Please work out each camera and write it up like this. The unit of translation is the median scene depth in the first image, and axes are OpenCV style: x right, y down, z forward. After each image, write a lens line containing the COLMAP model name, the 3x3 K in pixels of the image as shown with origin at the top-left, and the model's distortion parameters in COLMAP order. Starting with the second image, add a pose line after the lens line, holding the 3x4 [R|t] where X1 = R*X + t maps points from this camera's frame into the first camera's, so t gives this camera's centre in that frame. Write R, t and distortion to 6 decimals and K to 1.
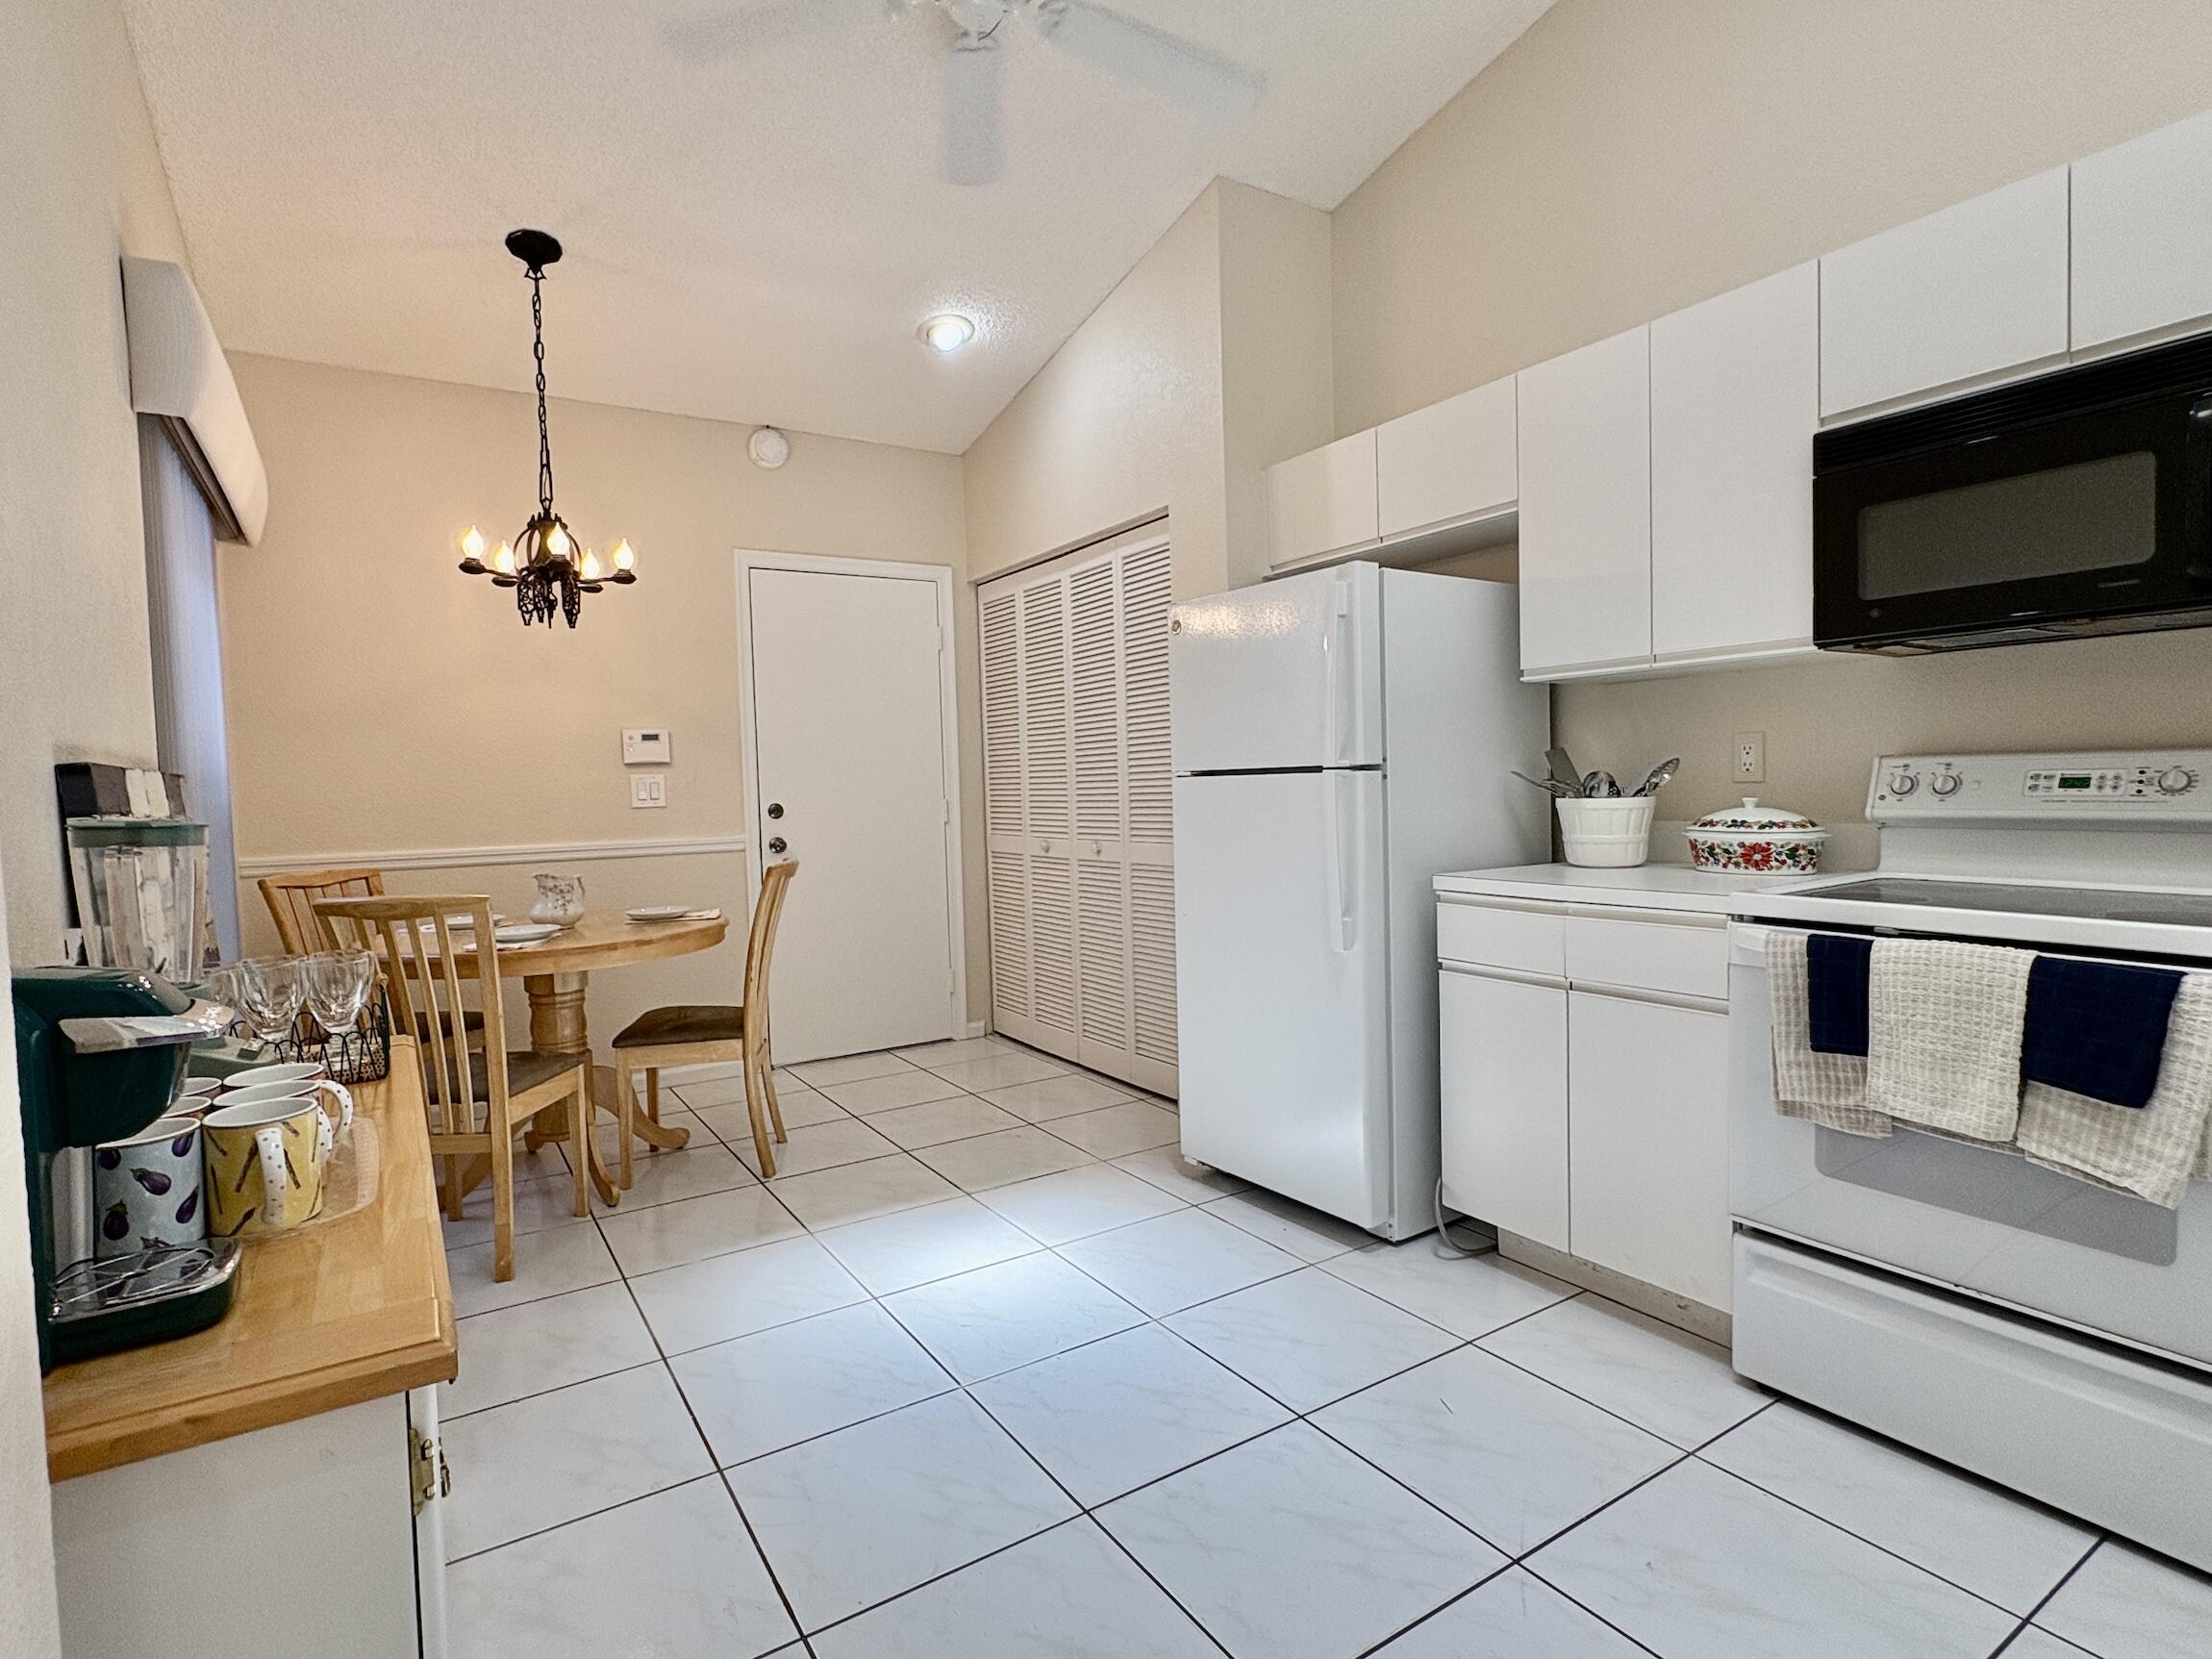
lens RADIAL K [[1119.7, 0, 1099.0], [0, 1119.7, 833.3], [0, 0, 1]] dist [-0.002727, -0.000263]
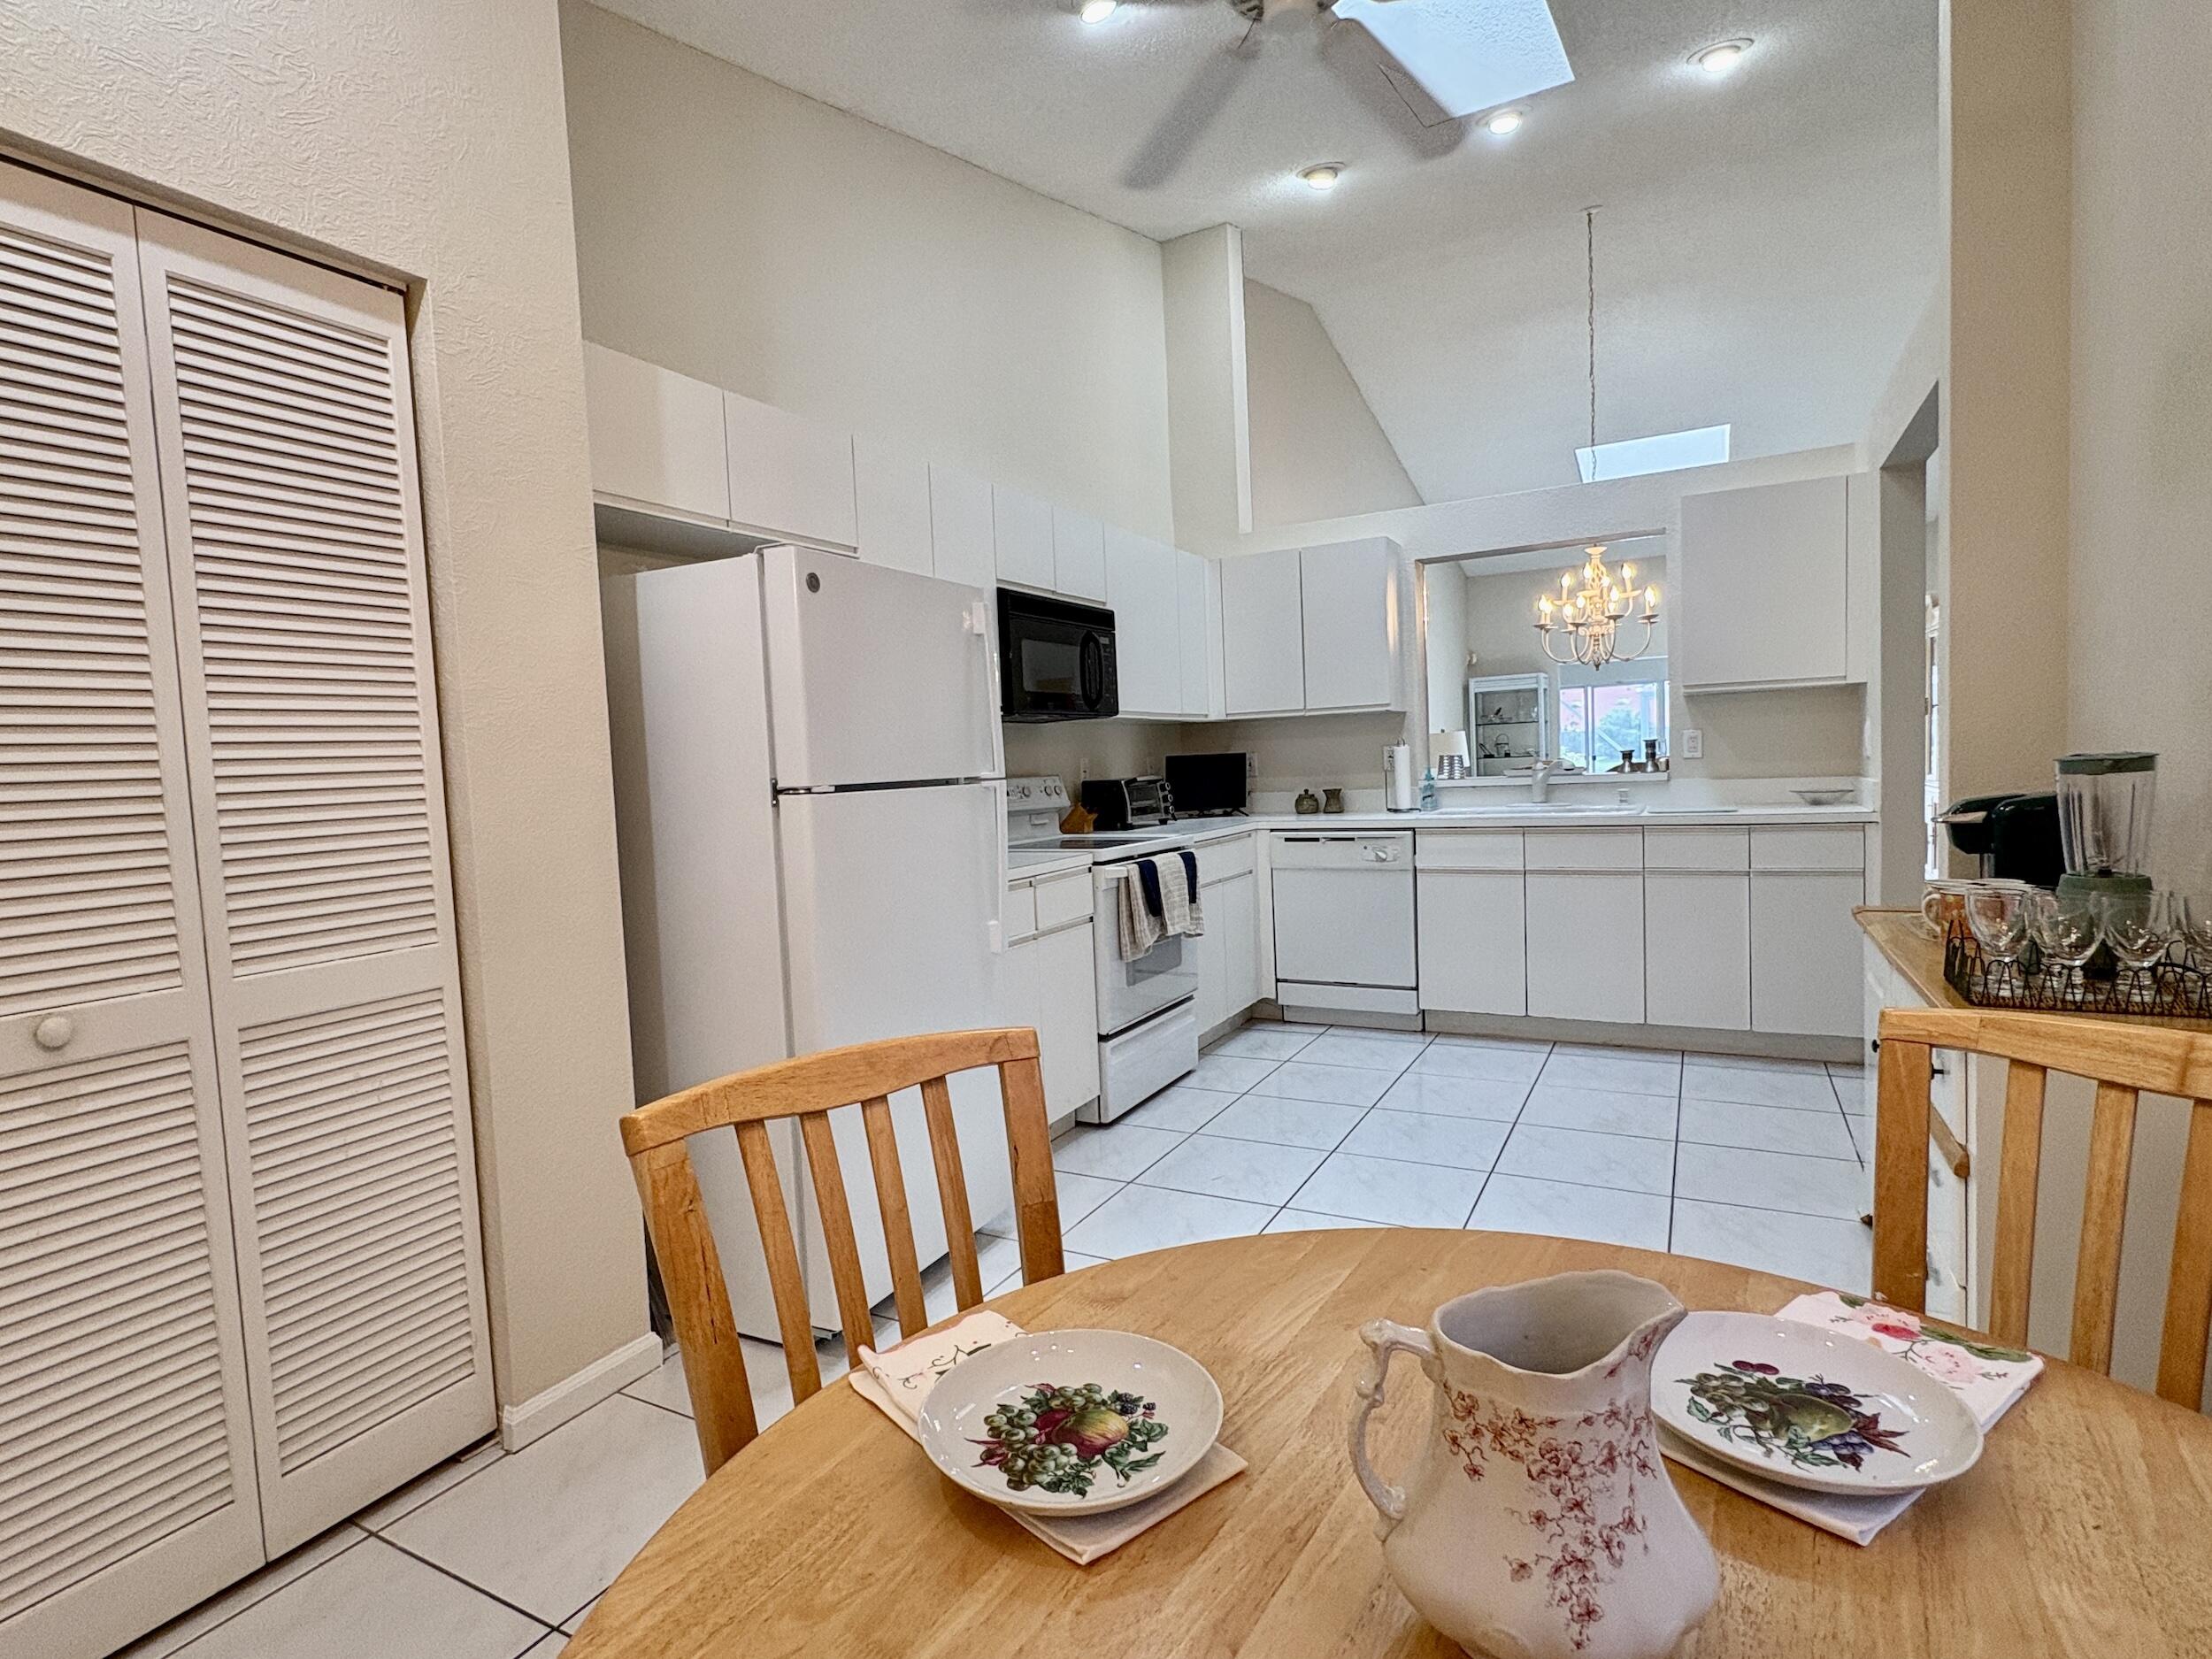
lens RADIAL K [[1119.7, 0, 1099.0], [0, 1119.7, 833.3], [0, 0, 1]] dist [-0.002727, -0.000263]
pose [[-0.486564, -0.006938, 0.873617, -0.735468], [0.094925, 0.993628, 0.060760, -0.060306], [-0.868473, 0.112492, -0.482805, 1.386943]]
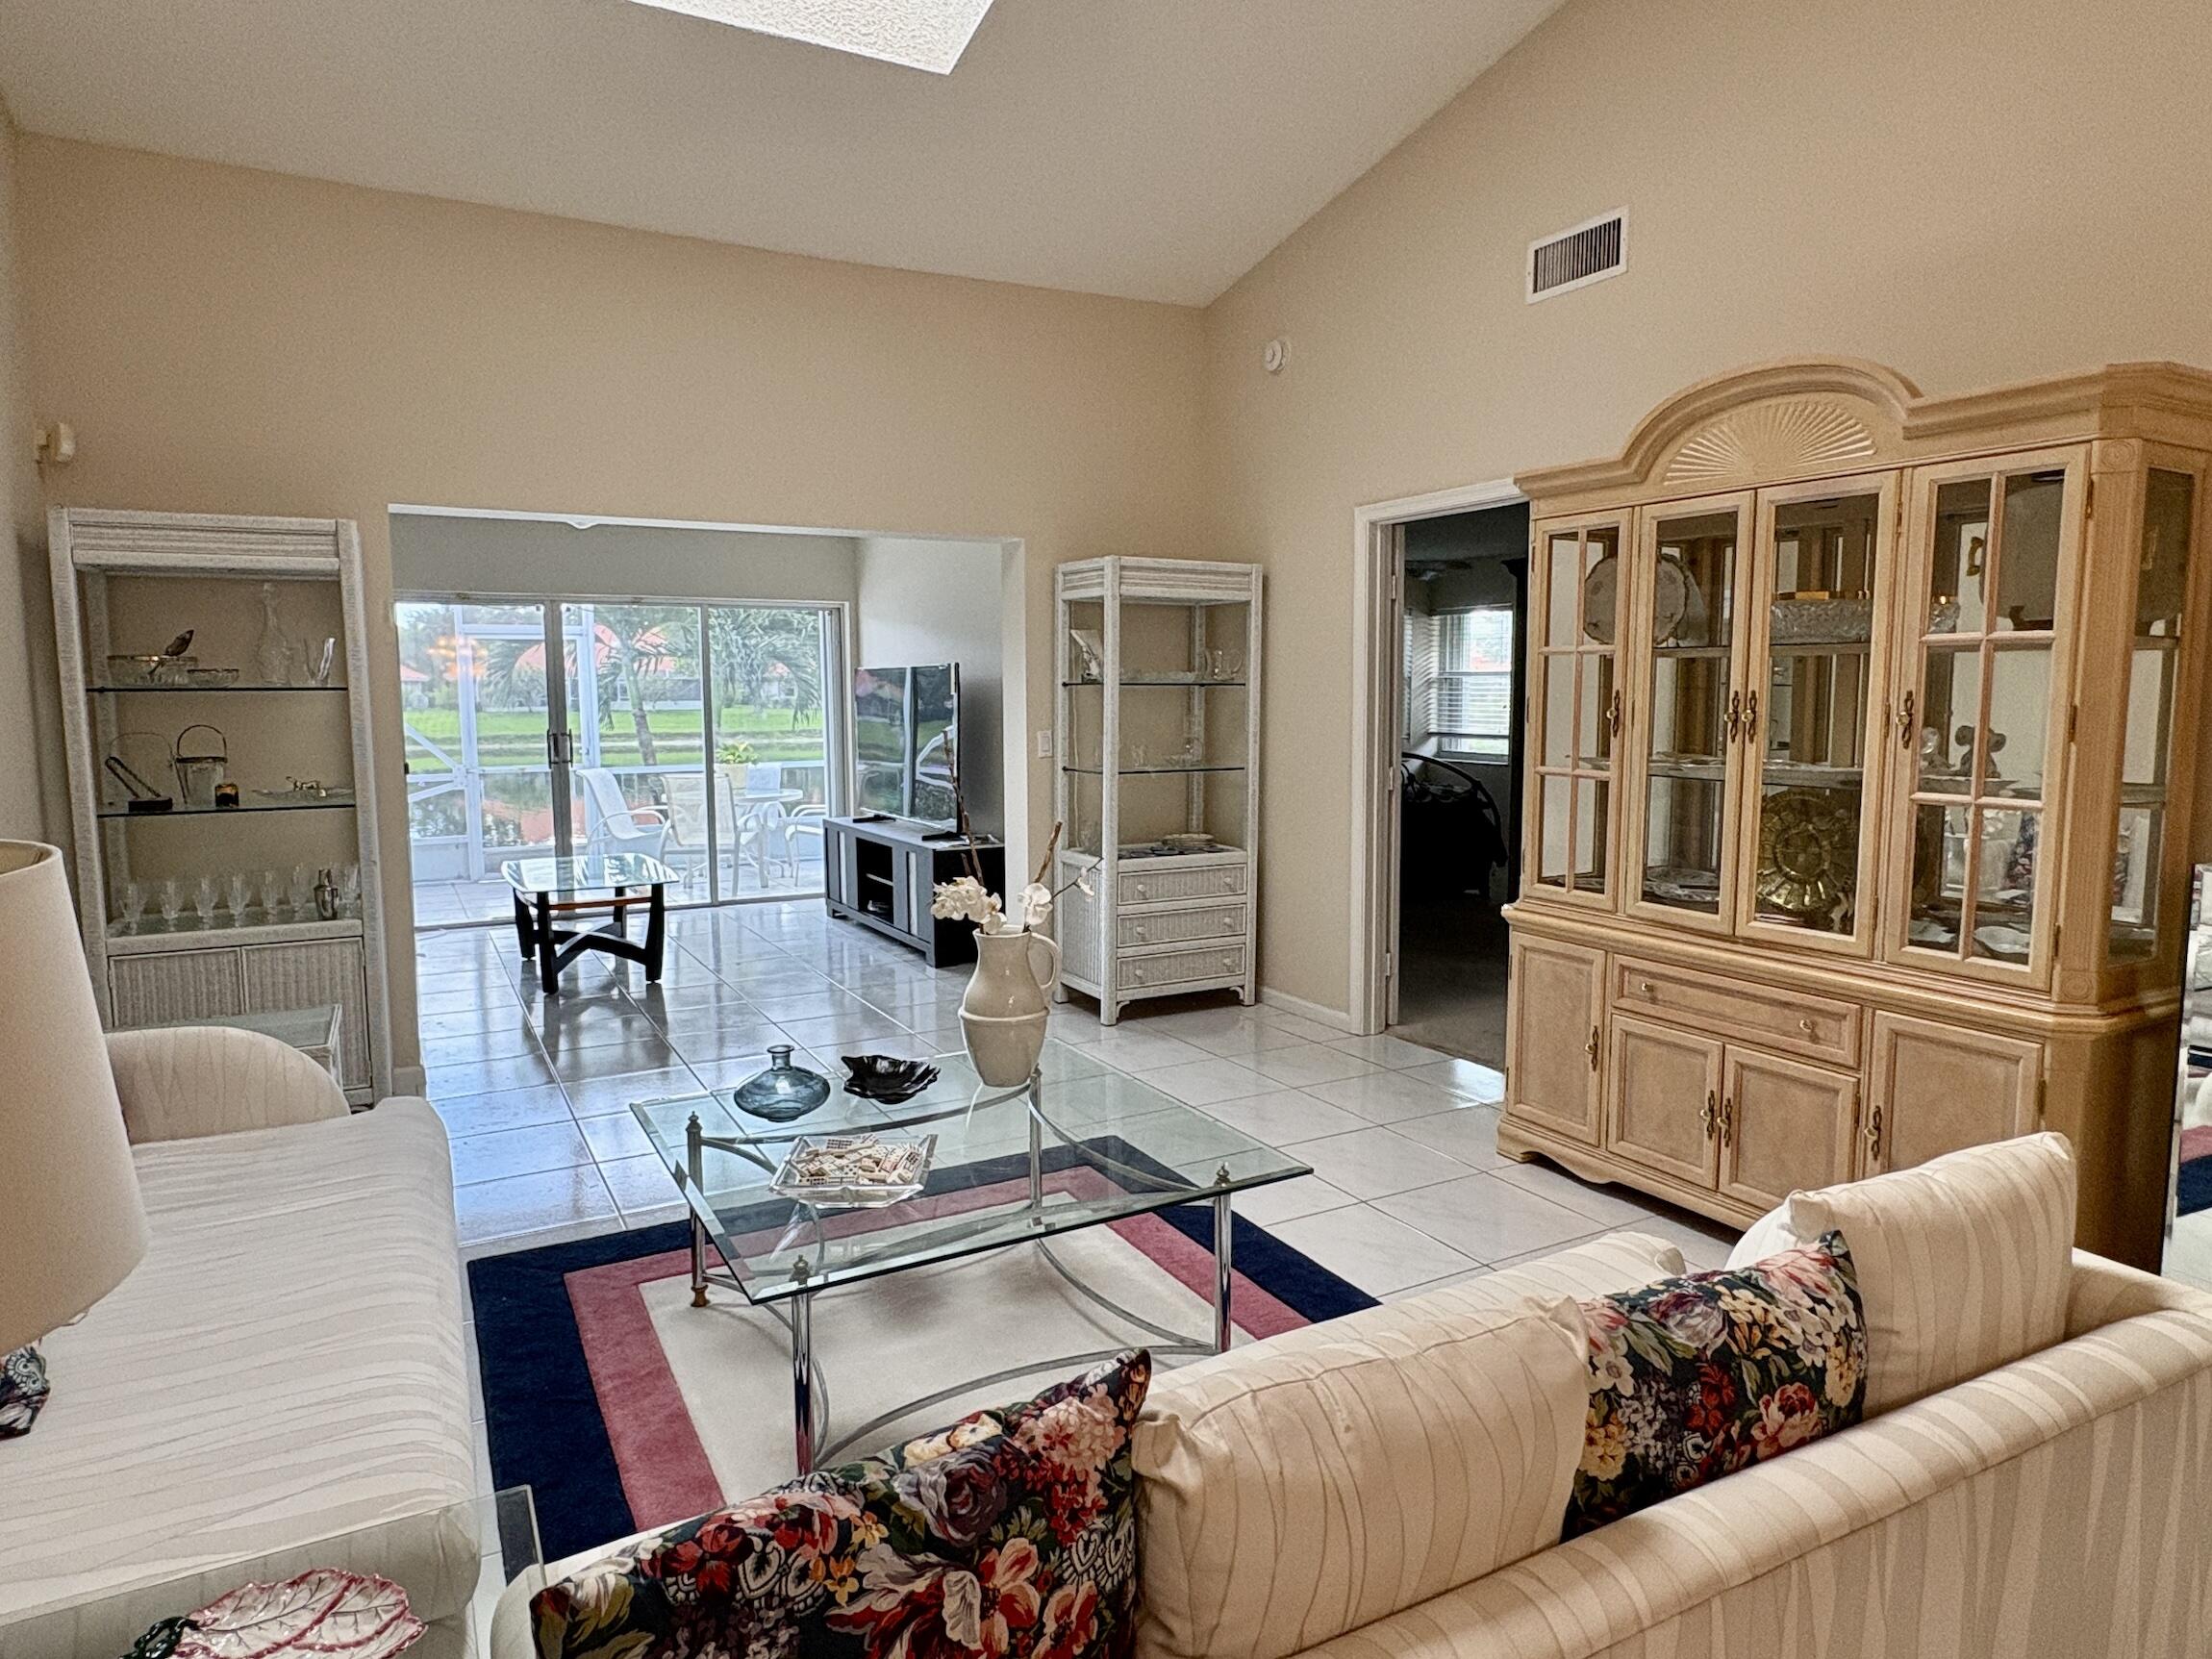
lens RADIAL K [[1310.3, 0, 1090.2], [0, 1310.3, 828.3], [0, 0, 1]] dist [-0.001623, 0.001414]
pose [[-0.996658, 0.023619, 0.078193, 1.360941], [0.035240, 0.987943, 0.150753, -0.104163], [-0.073690, 0.153005, -0.985474, -0.907848]]
